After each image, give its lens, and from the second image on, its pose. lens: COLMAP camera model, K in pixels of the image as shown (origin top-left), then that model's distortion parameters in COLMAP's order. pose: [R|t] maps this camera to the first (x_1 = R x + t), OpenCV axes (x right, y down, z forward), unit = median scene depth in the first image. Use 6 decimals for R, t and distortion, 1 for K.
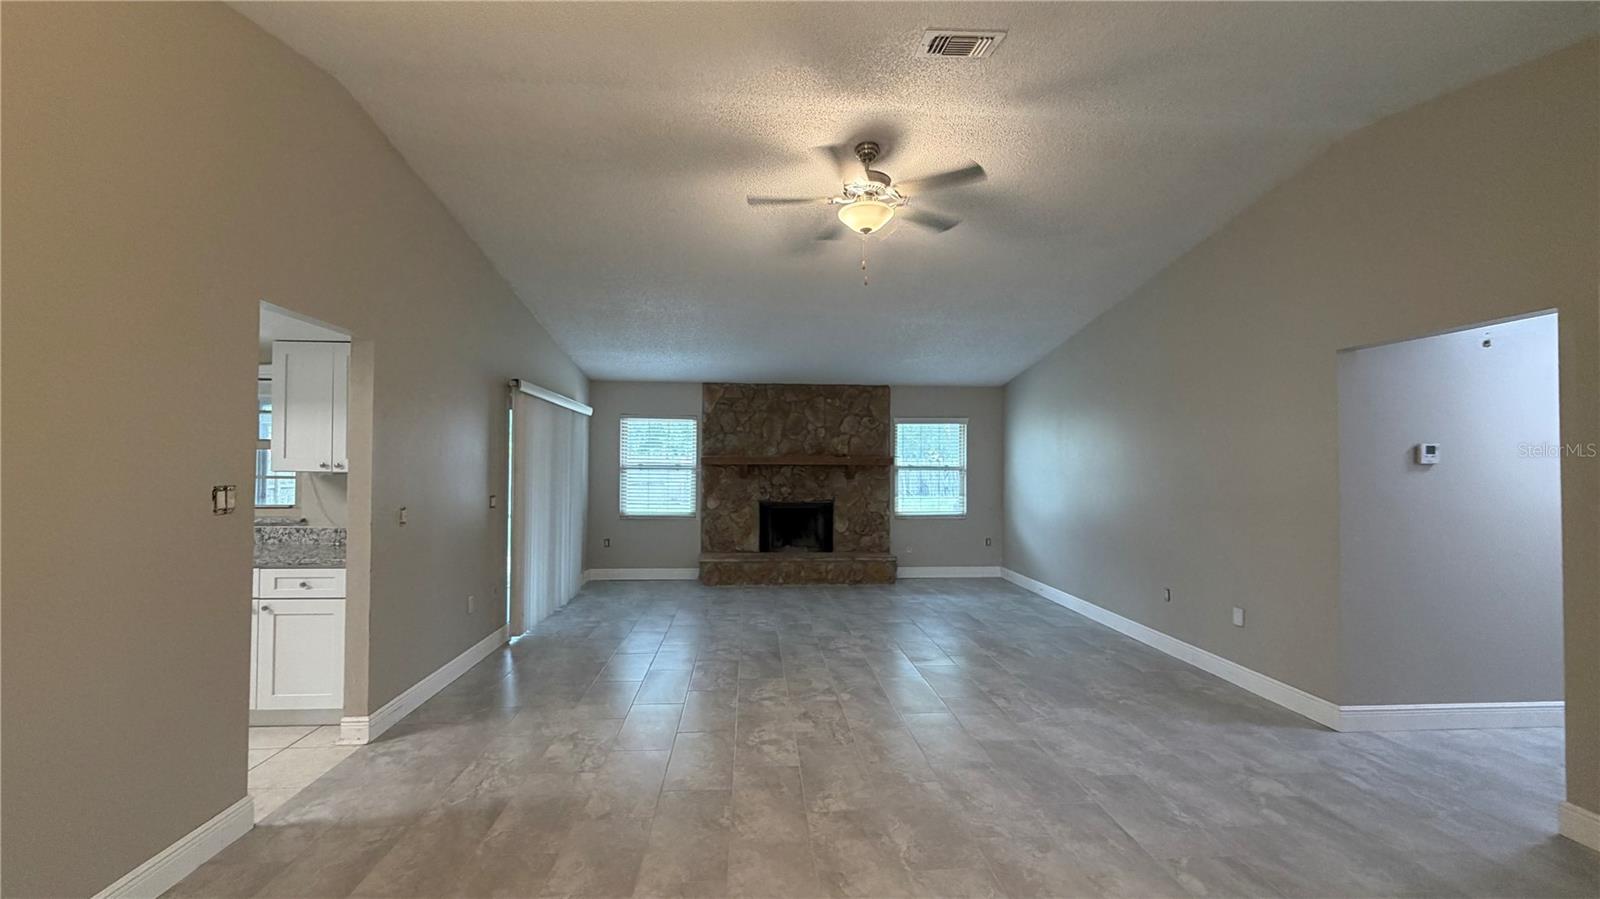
lens RADIAL K [[760.3, 0, 800.0], [0, 760.3, 449.5], [0, 0, 1]] dist [-0.000159, -0.000053]
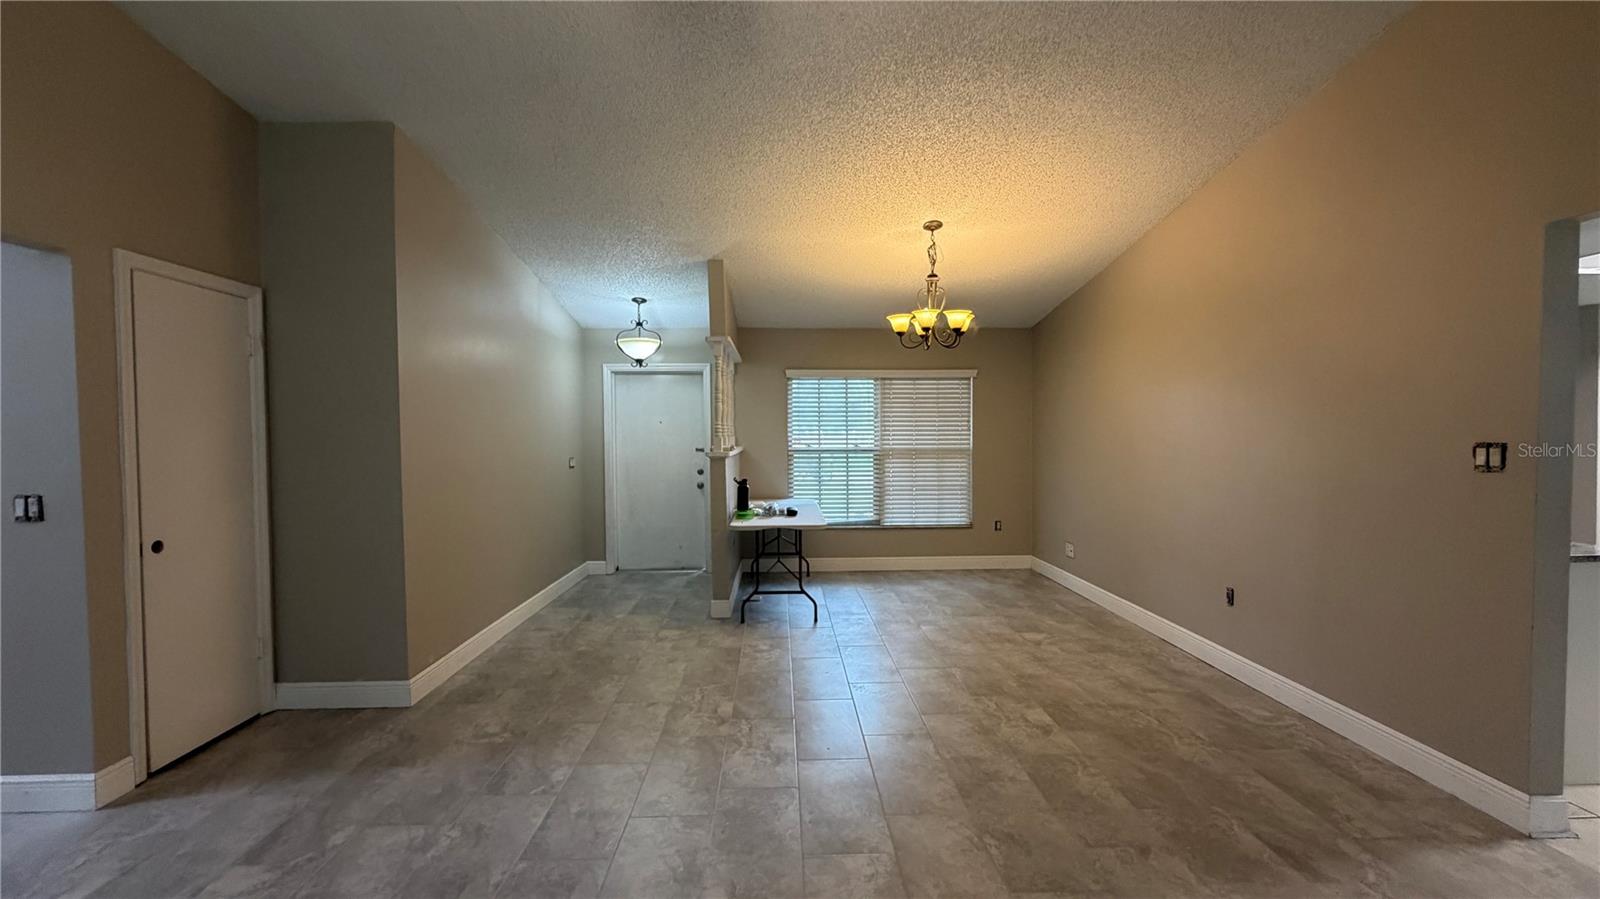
lens RADIAL K [[647.5, 0, 800.0], [0, 647.5, 449.5], [0, 0, 1]] dist [-0.001227, -0.000235]
pose [[-0.998571, 0.000152, 0.053441, 0.076720], [0.000661, 0.999955, 0.009506, 0.045624], [-0.053437, 0.009528, -0.998526, 1.758190]]
